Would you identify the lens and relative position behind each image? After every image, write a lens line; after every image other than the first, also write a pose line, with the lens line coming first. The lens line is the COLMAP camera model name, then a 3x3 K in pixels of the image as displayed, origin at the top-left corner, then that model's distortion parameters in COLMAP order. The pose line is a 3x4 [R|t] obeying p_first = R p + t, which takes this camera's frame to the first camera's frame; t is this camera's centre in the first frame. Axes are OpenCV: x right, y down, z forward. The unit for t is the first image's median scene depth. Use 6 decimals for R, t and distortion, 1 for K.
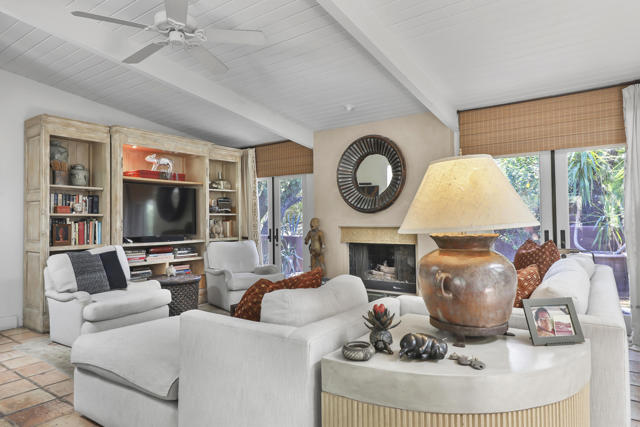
lens RADIAL K [[379.8, 0, 322.4], [0, 379.8, 215.9], [0, 0, 1]] dist [0.005255, 0.006369]
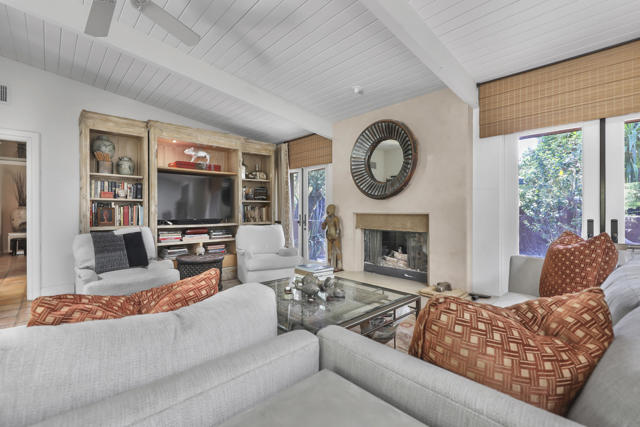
lens RADIAL K [[285.8, 0, 323.8], [0, 285.8, 213.6], [0, 0, 1]] dist [0.003002, -0.001191]
pose [[0.982742, 0.012143, -0.184582, 0.115313], [-0.007353, 0.999619, 0.026614, 0.010900], [0.184835, -0.024797, 0.982457, 0.238549]]
